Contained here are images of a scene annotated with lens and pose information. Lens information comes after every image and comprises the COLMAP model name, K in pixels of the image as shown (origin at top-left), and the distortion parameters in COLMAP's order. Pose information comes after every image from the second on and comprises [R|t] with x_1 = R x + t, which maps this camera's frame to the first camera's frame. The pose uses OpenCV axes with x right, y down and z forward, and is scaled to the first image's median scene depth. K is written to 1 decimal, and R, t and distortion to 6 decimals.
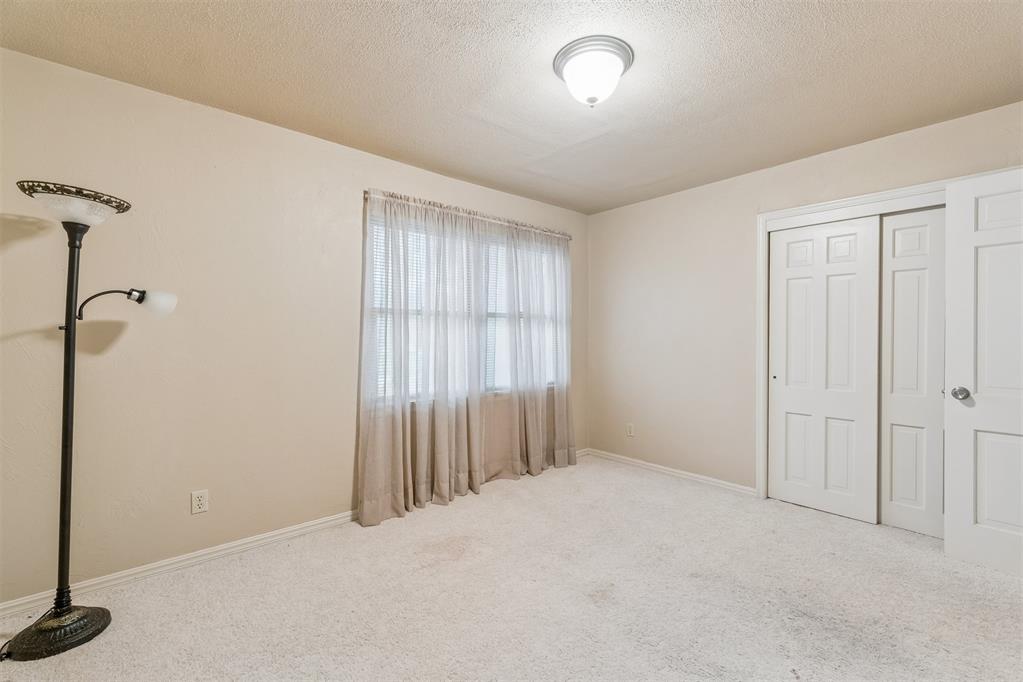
lens RADIAL K [[431.7, 0, 509.6], [0, 431.7, 341.3], [0, 0, 1]] dist [-0.003539, -0.000205]
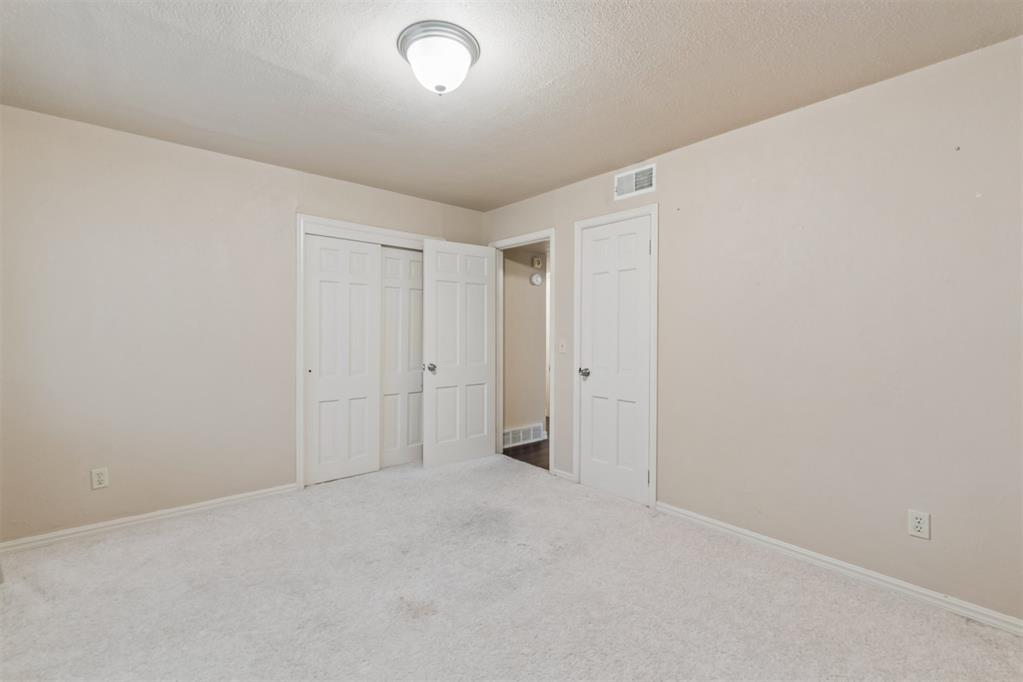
lens RADIAL K [[431.7, 0, 507.4], [0, 431.7, 337.6], [0, 0, 1]] dist [-0.003539, -0.000205]
pose [[0.007914, -0.004070, 0.999960, -0.822124], [0.012400, 0.999915, 0.003972, 0.004711], [-0.999892, 0.012368, 0.007964, 0.922645]]
